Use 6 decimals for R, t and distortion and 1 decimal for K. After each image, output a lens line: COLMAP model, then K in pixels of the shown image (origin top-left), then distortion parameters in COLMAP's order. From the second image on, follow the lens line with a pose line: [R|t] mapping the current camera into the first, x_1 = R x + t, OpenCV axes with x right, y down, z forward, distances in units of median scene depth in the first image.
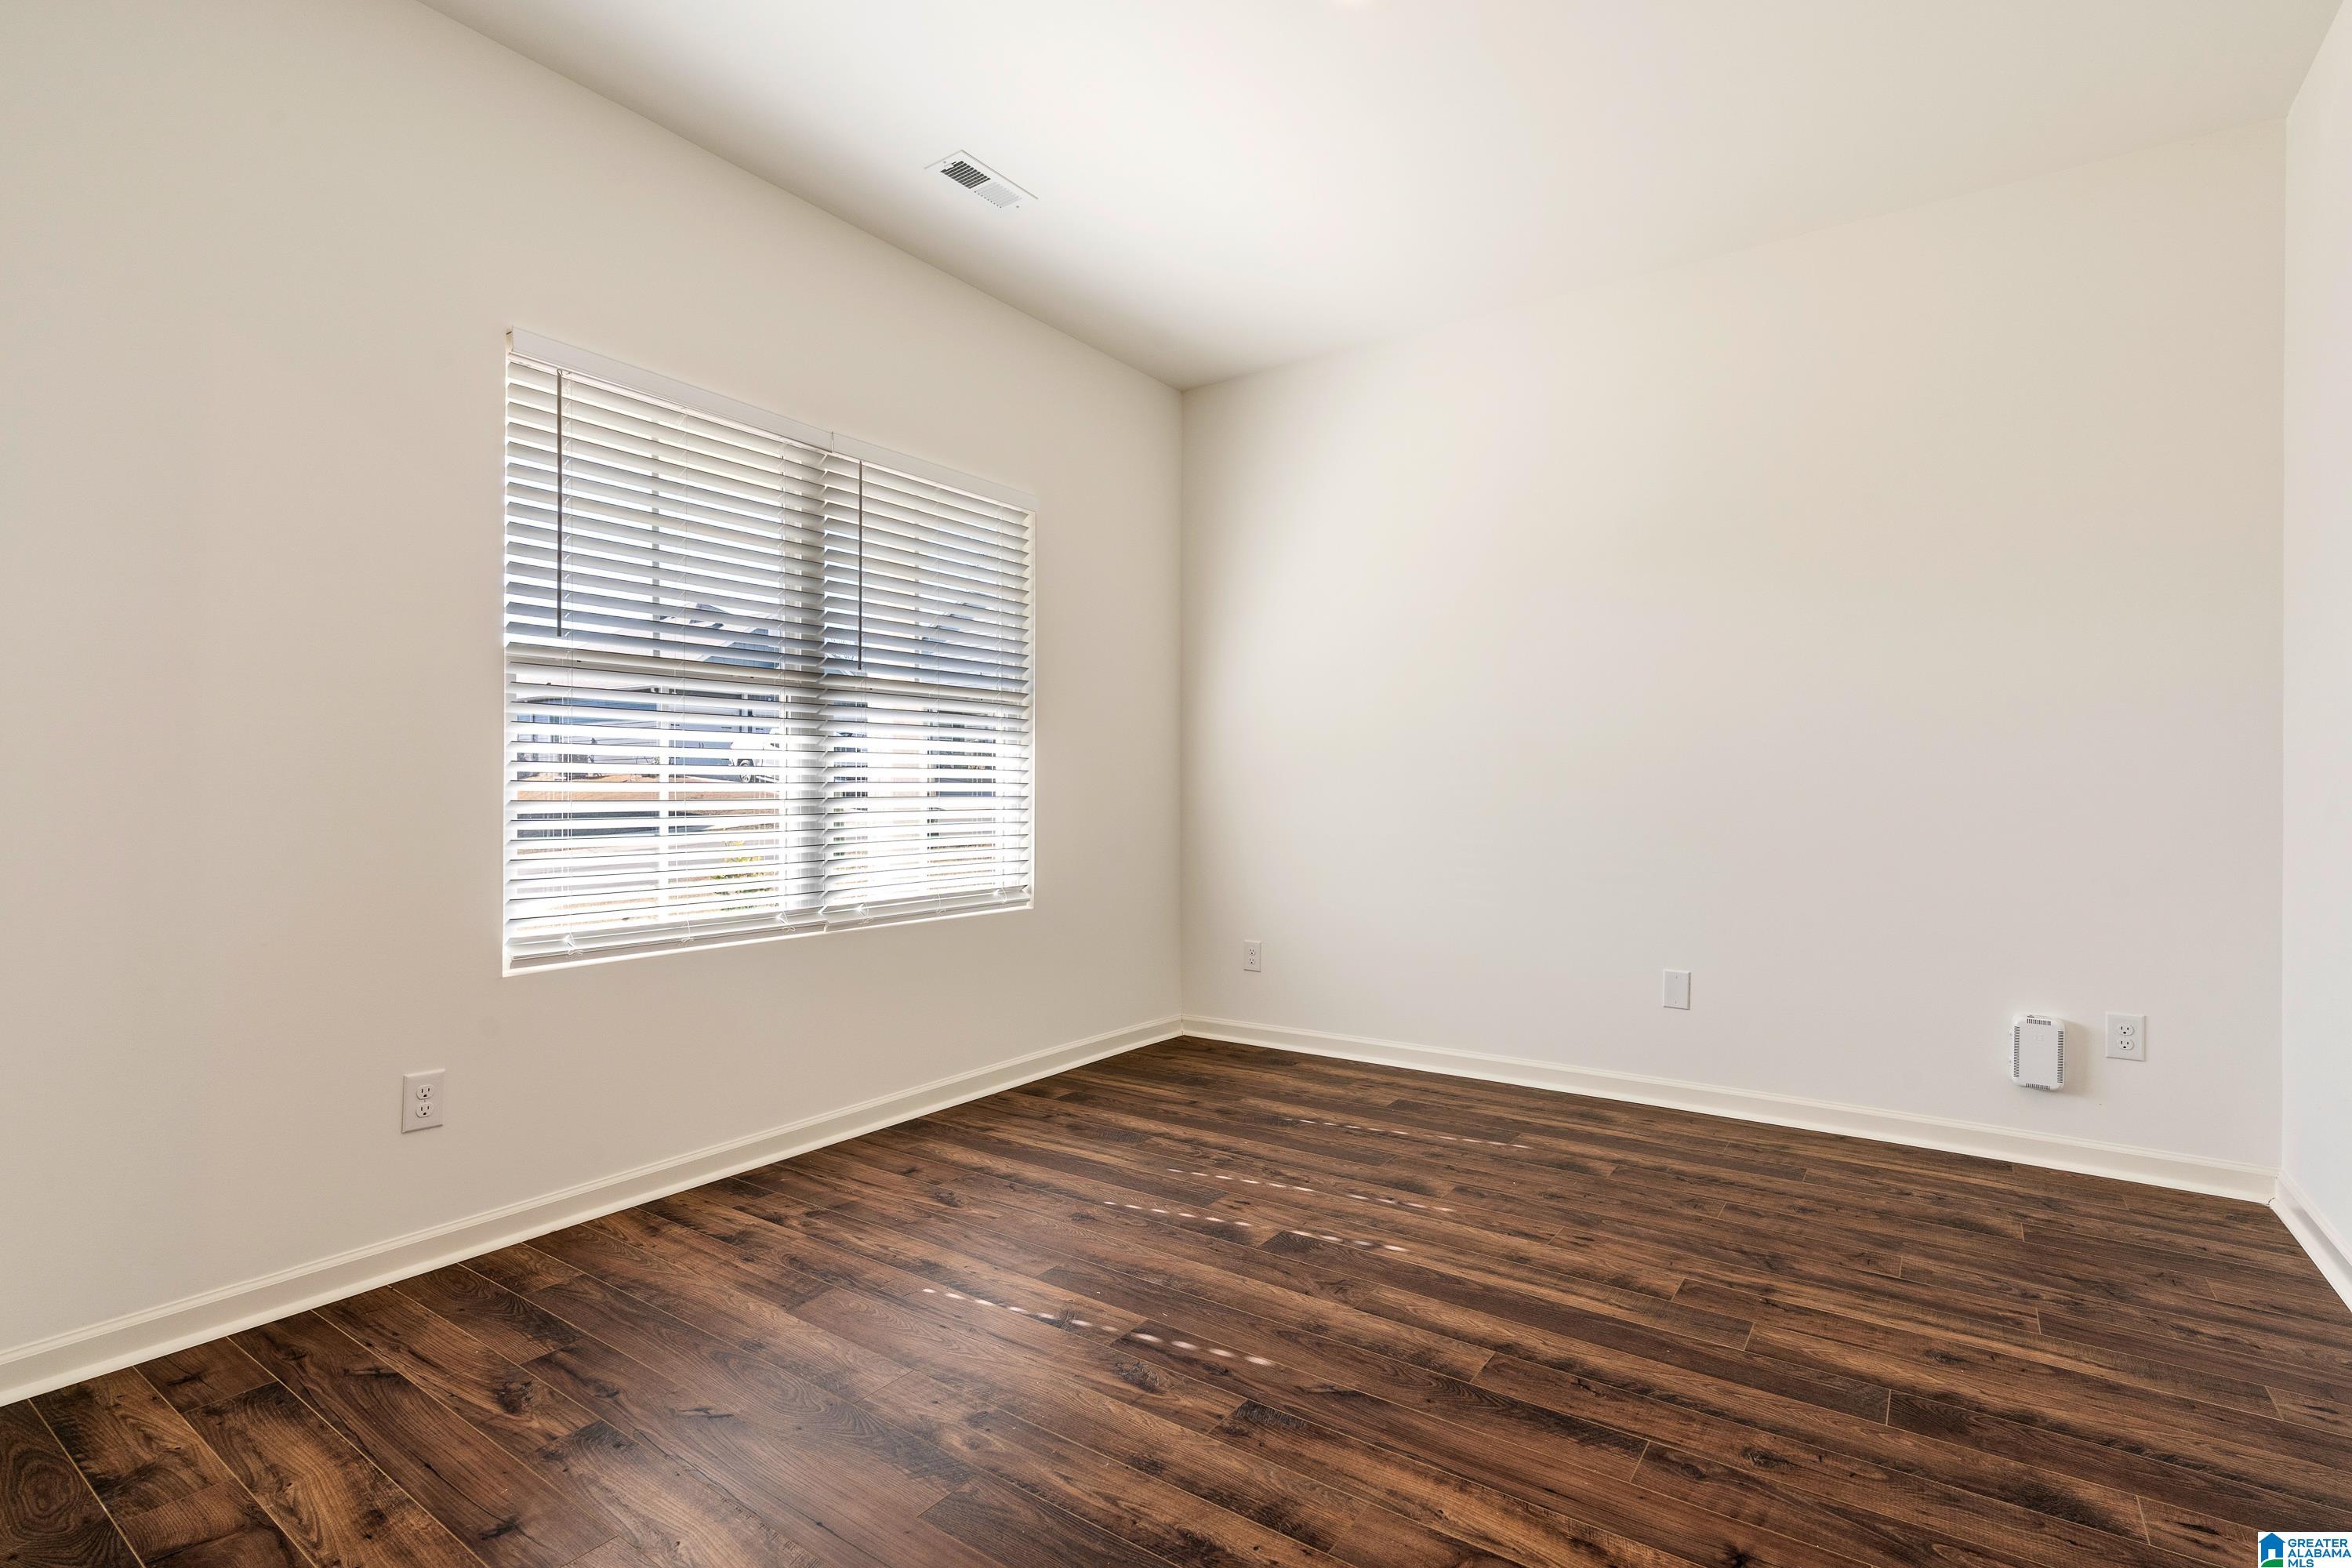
lens RADIAL K [[1127.7, 0, 1198.8], [0, 1127.7, 790.8], [0, 0, 1]] dist [-0.004683, 0.001515]
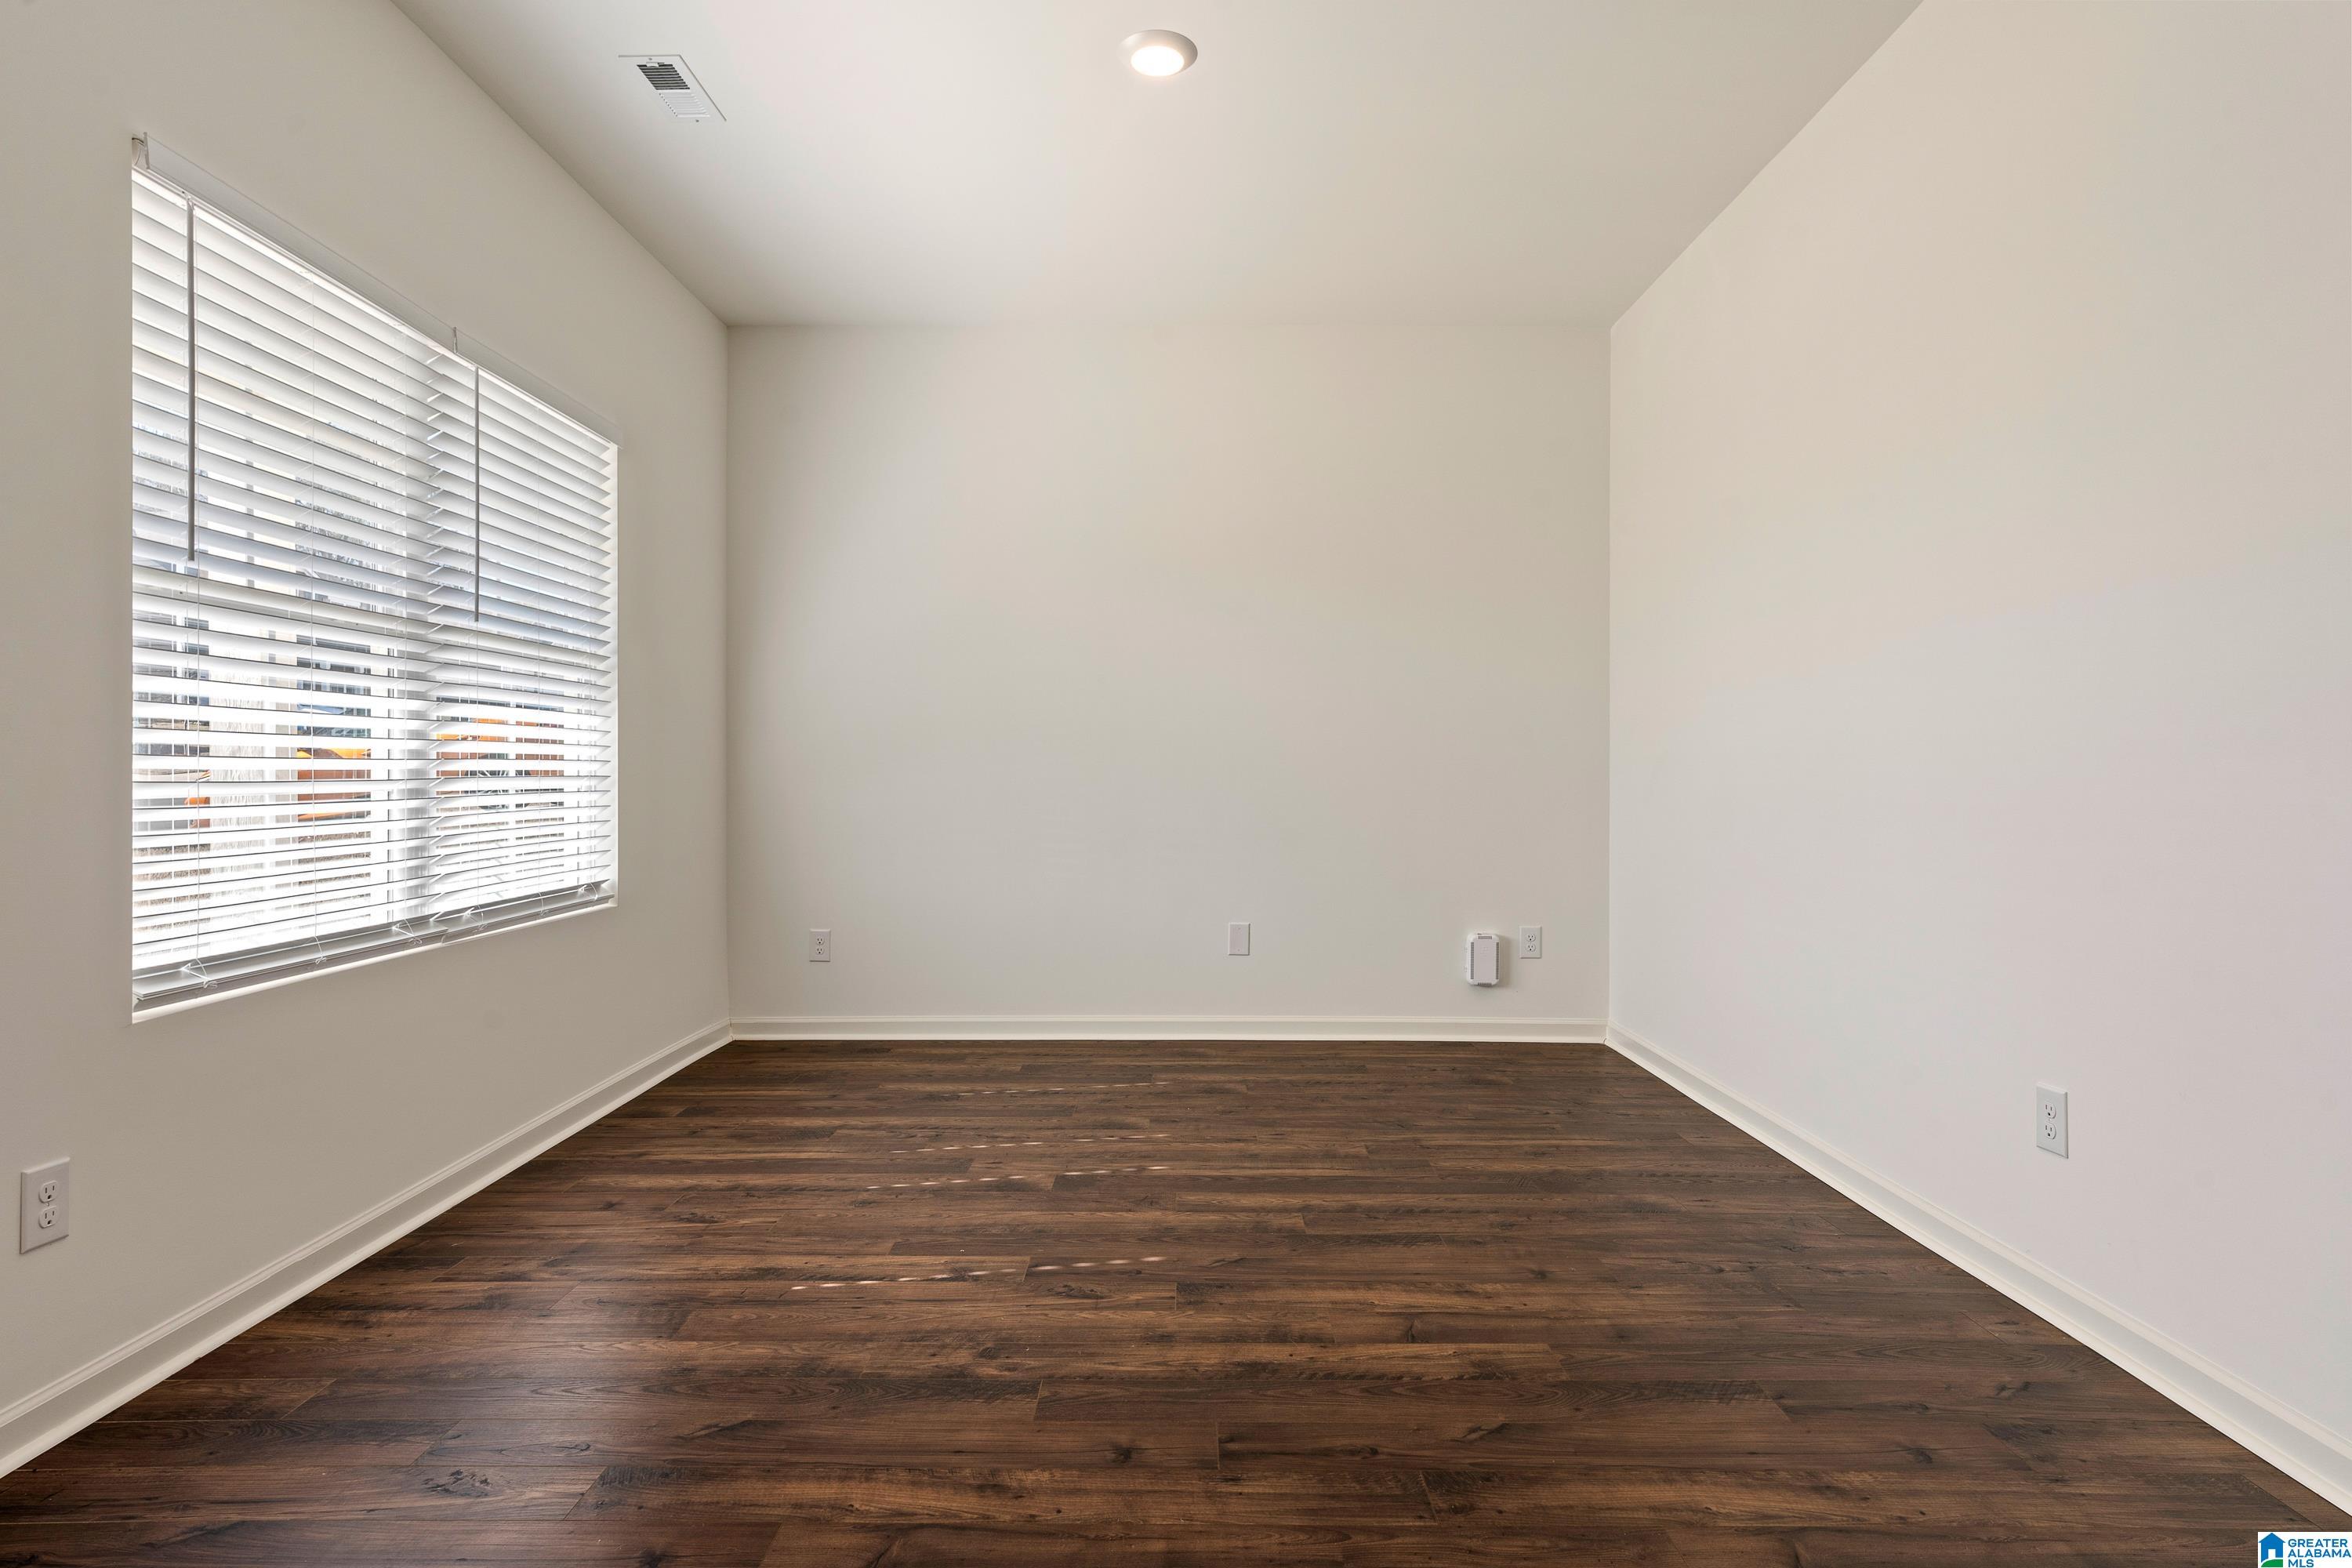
lens RADIAL K [[1240.3, 0, 1230.8], [0, 1240.3, 775.2], [0, 0, 1]] dist [-0.003846, 0.001239]
pose [[0.808250, -0.000012, 0.588839, -0.468418], [-0.002515, 0.999991, 0.003473, -0.000127], [-0.588834, -0.004288, 0.808243, -0.061155]]
